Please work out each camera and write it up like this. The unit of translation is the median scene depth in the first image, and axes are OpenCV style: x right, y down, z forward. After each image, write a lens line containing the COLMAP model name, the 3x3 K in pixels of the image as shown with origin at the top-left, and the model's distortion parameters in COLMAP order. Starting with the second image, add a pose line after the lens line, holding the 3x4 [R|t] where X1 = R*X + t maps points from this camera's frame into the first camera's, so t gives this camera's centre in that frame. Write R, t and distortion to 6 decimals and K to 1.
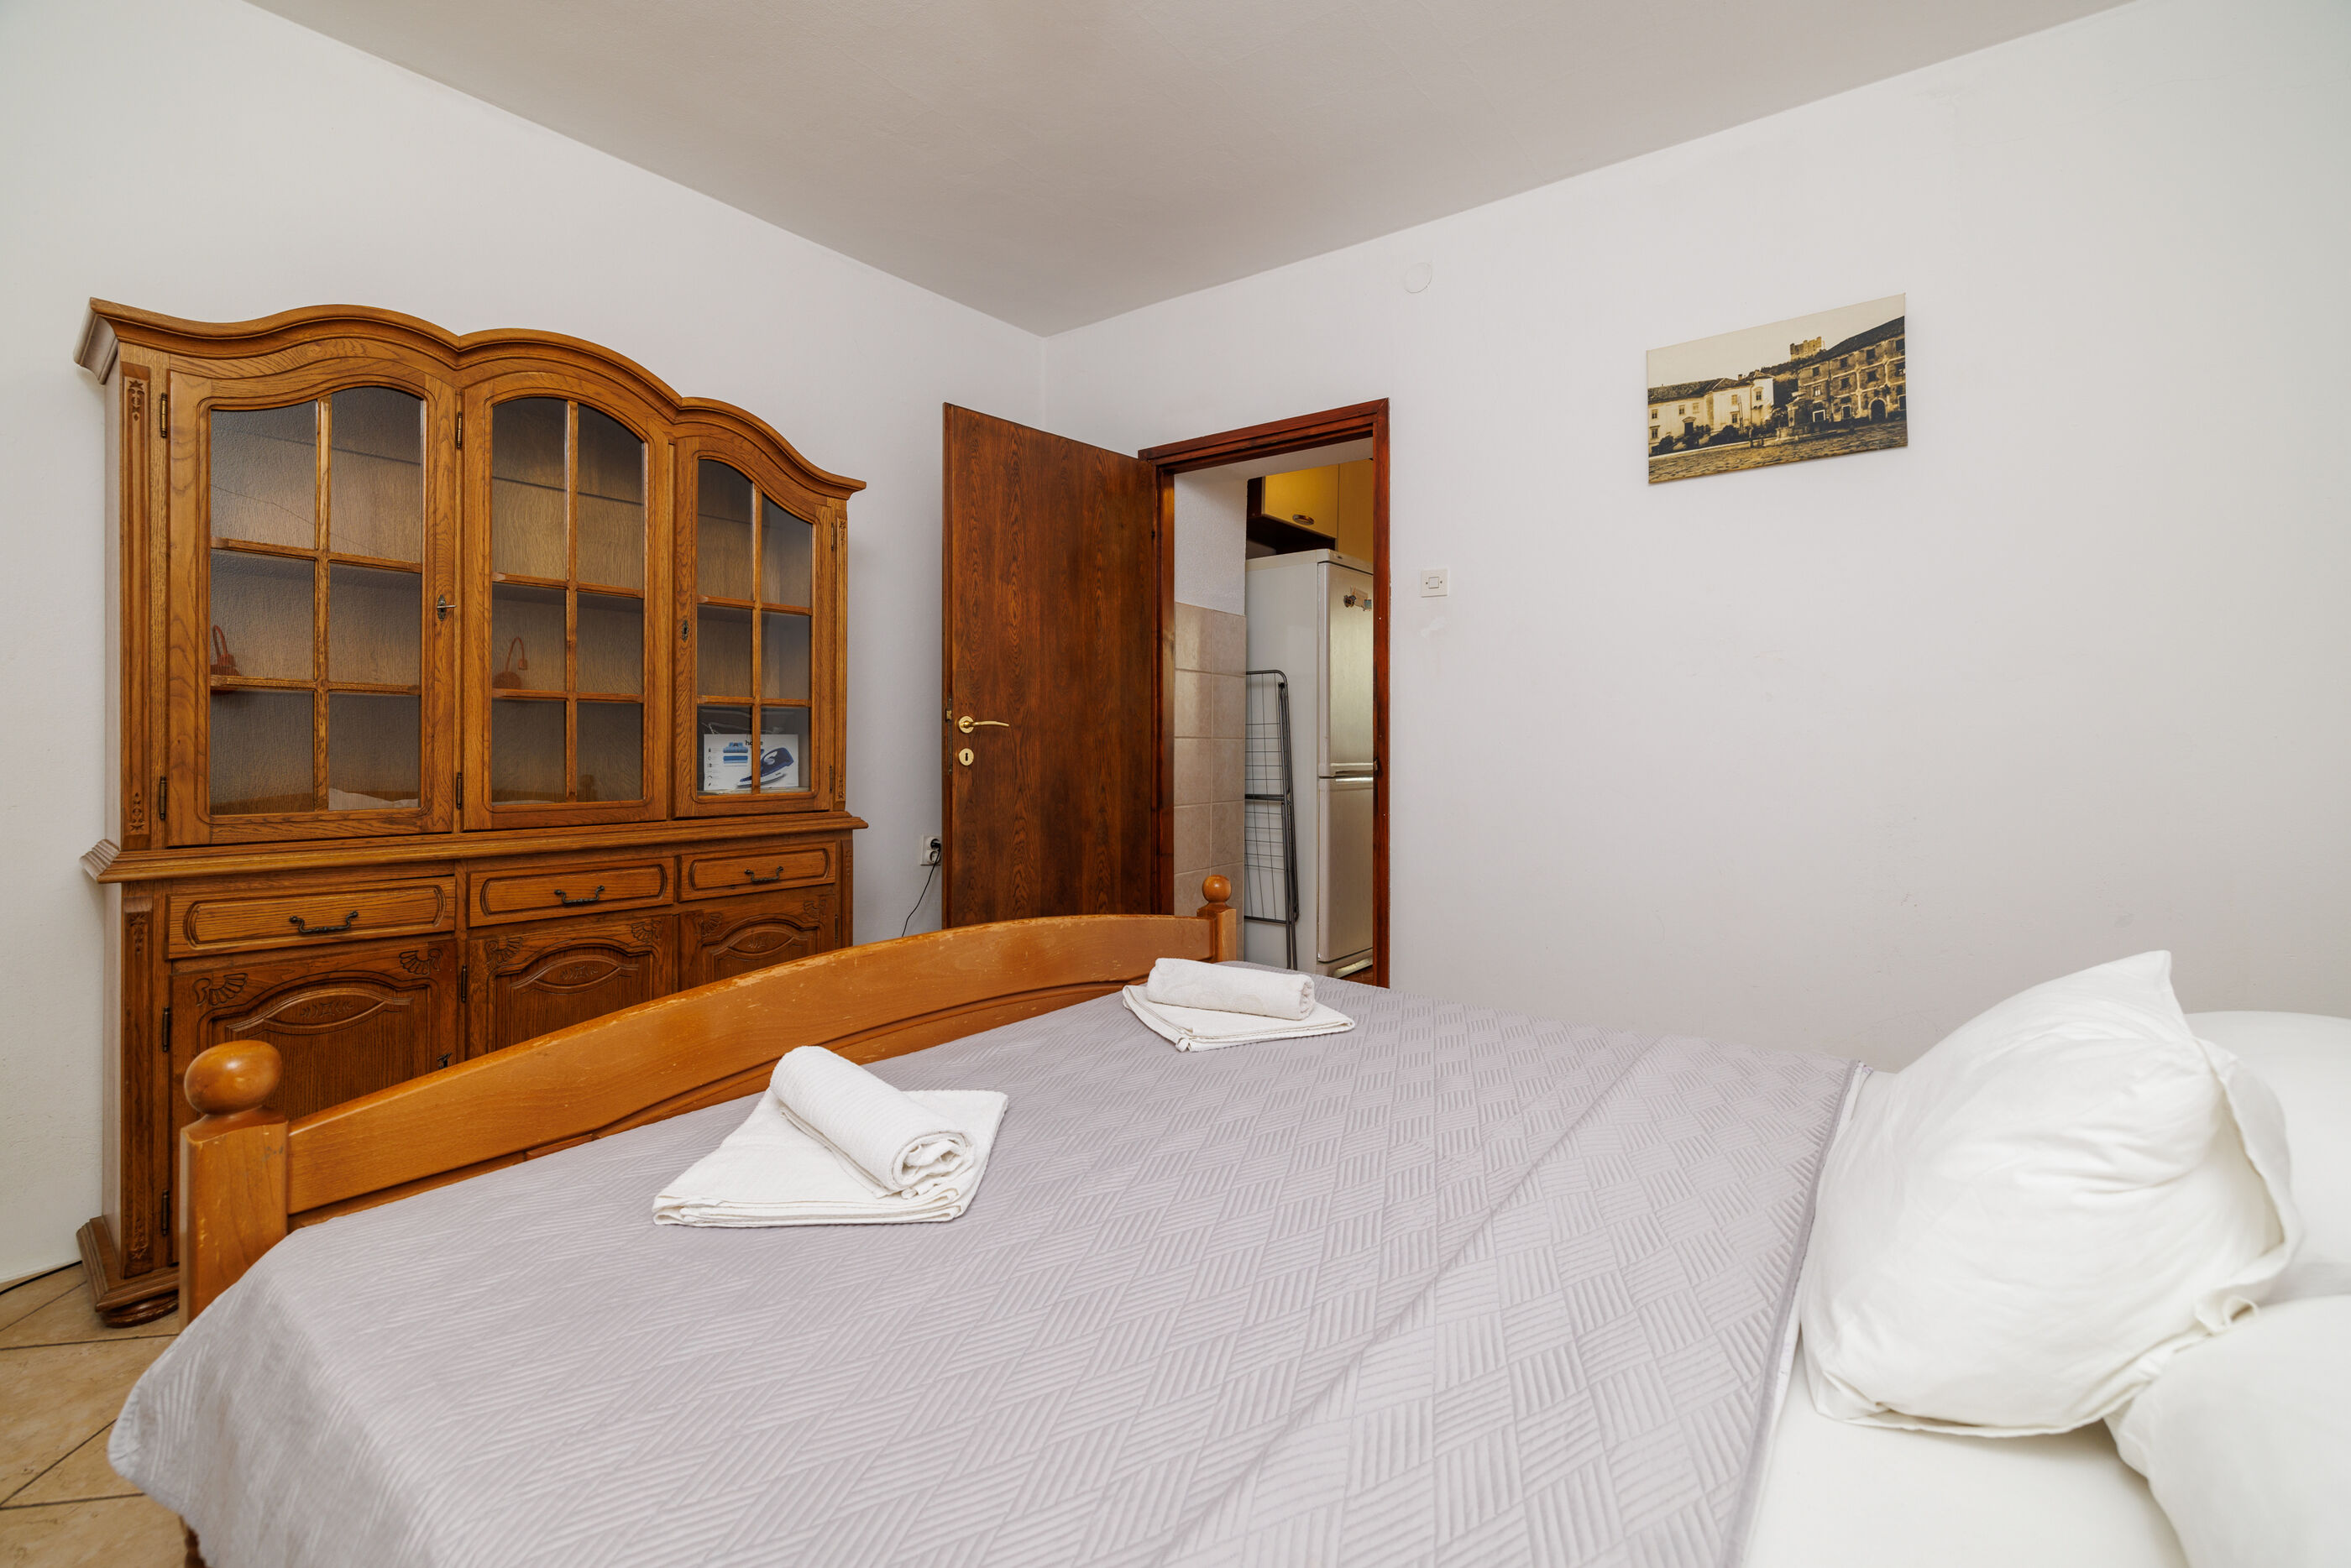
lens RADIAL K [[989.2, 0, 1180.5], [0, 989.2, 759.7], [0, 0, 1]] dist [-0.007323, 0.002023]
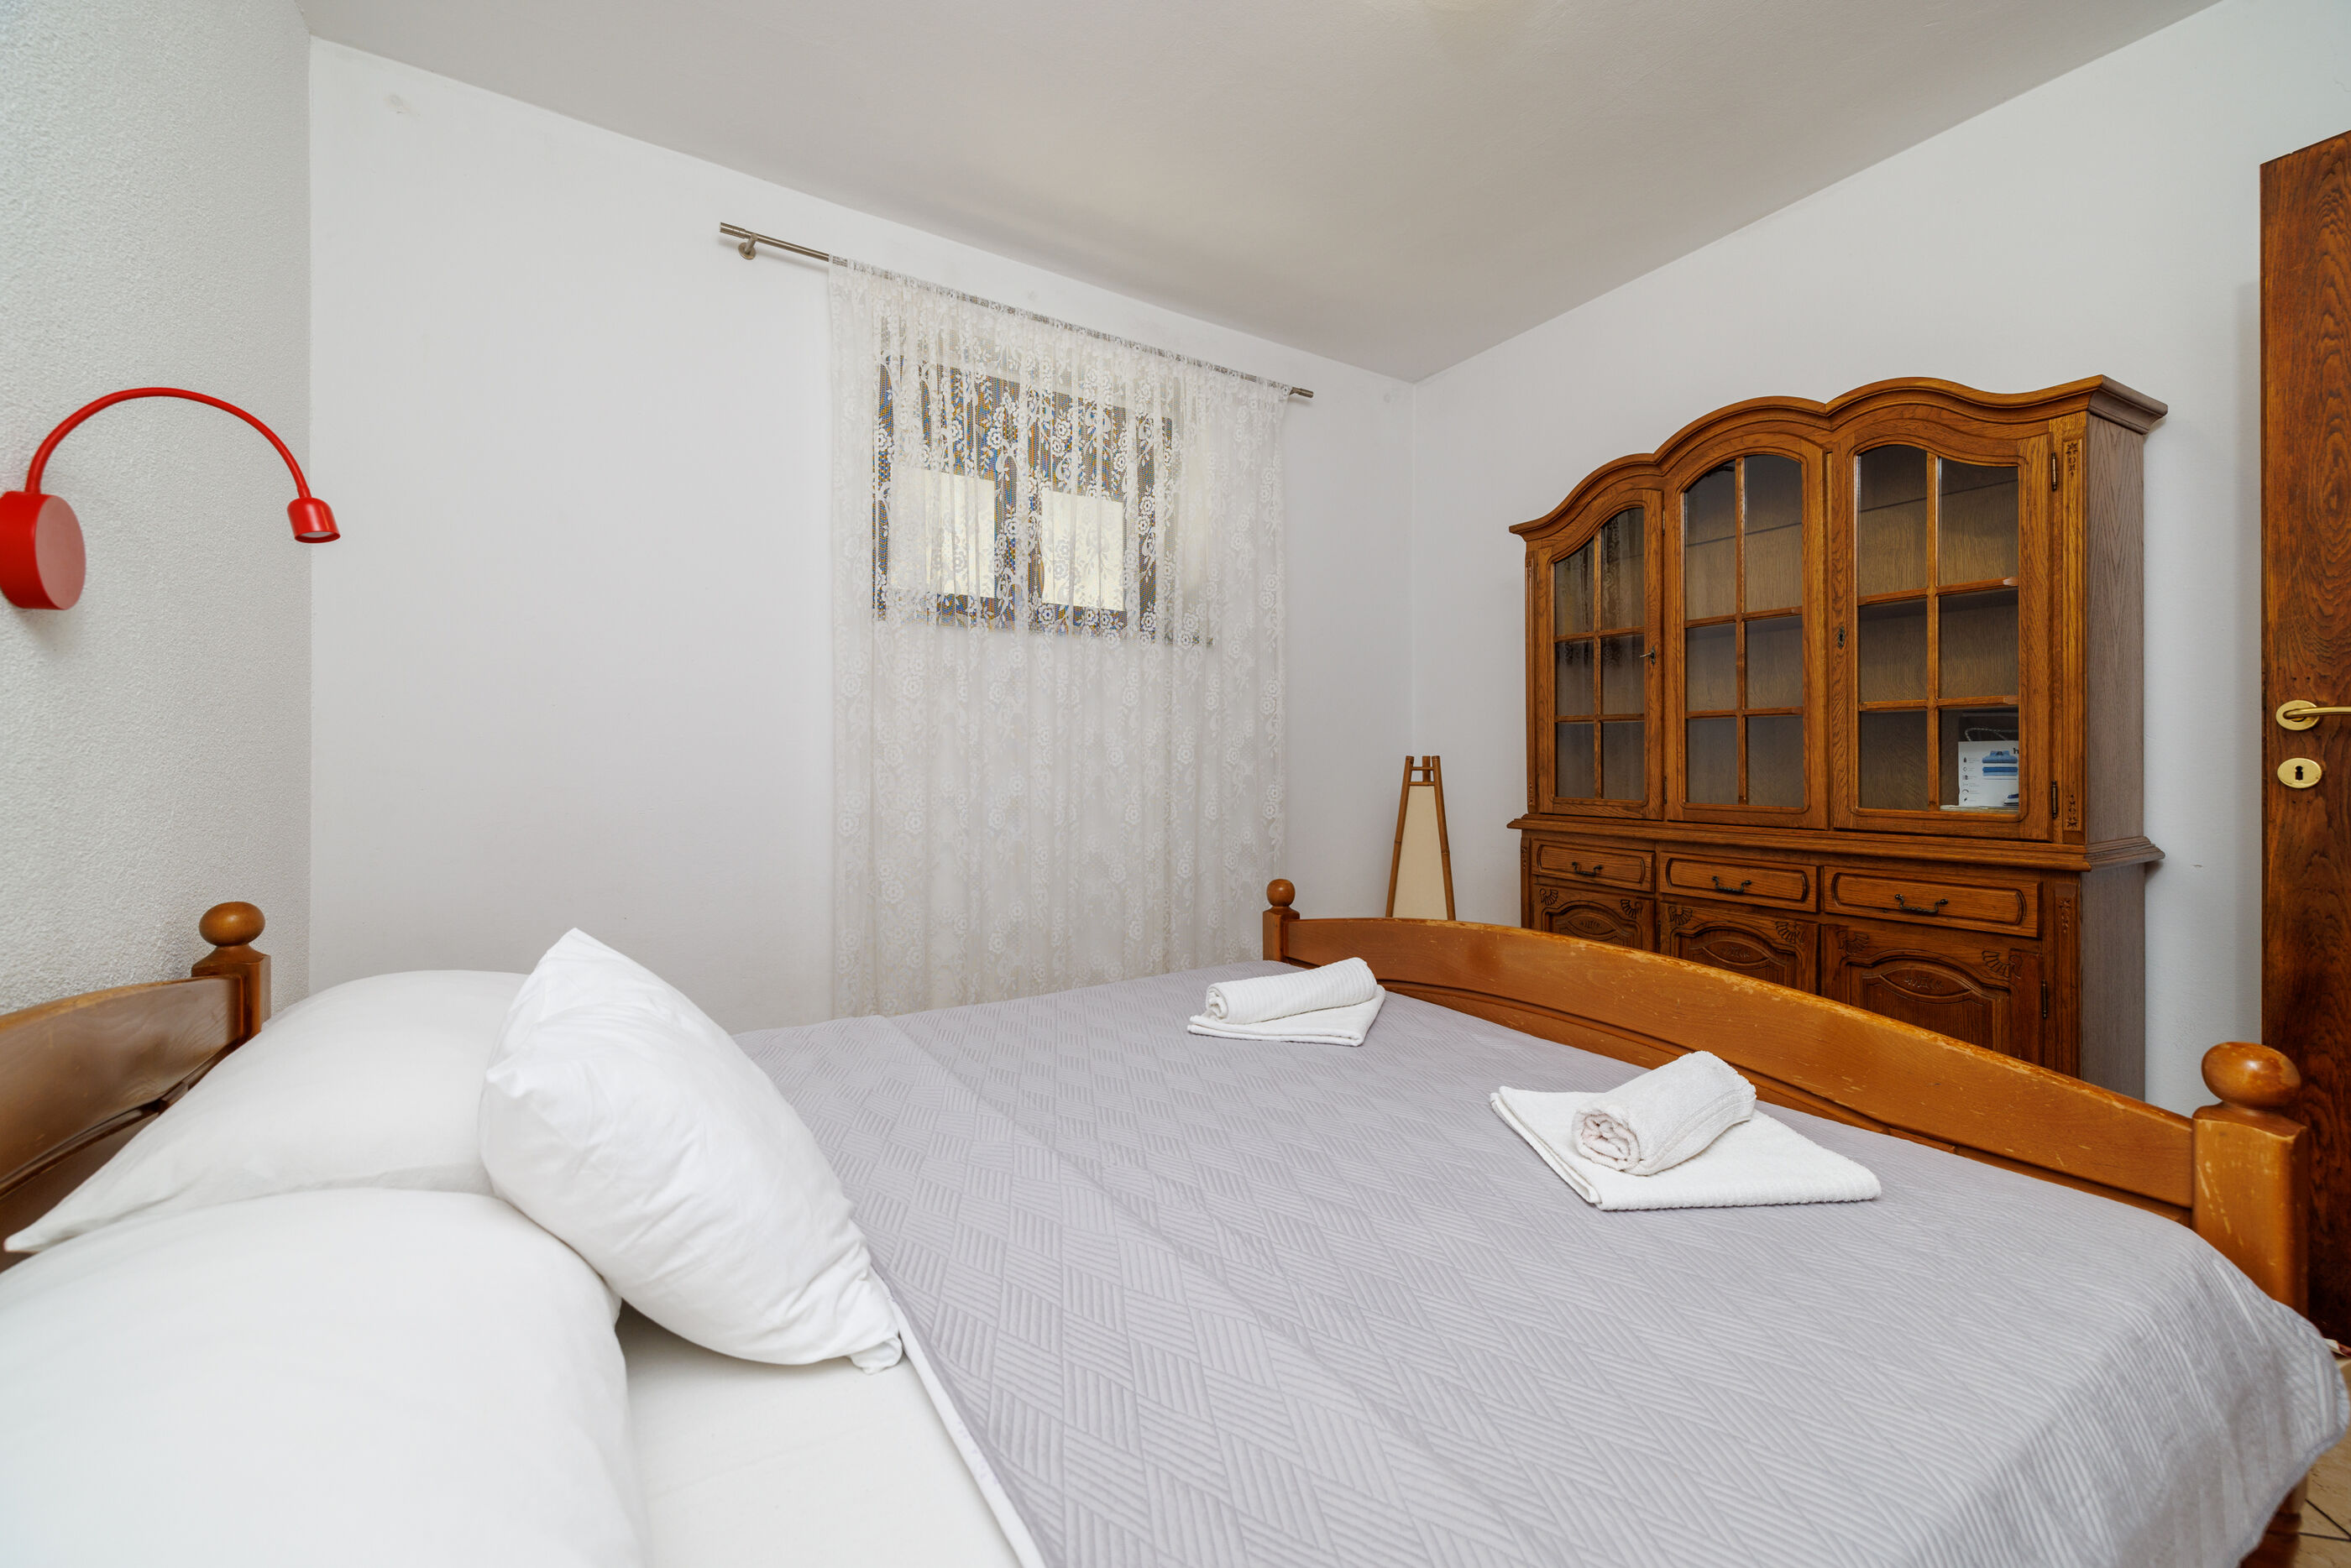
lens RADIAL K [[989.2, 0, 1189.6], [0, 989.2, 761.8], [0, 0, 1]] dist [-0.007323, 0.002023]
pose [[-0.347326, 0.003287, -0.937739, 0.640488], [-0.009113, 0.999935, 0.006881, -0.008417], [0.937700, 0.010936, -0.347274, 0.739109]]
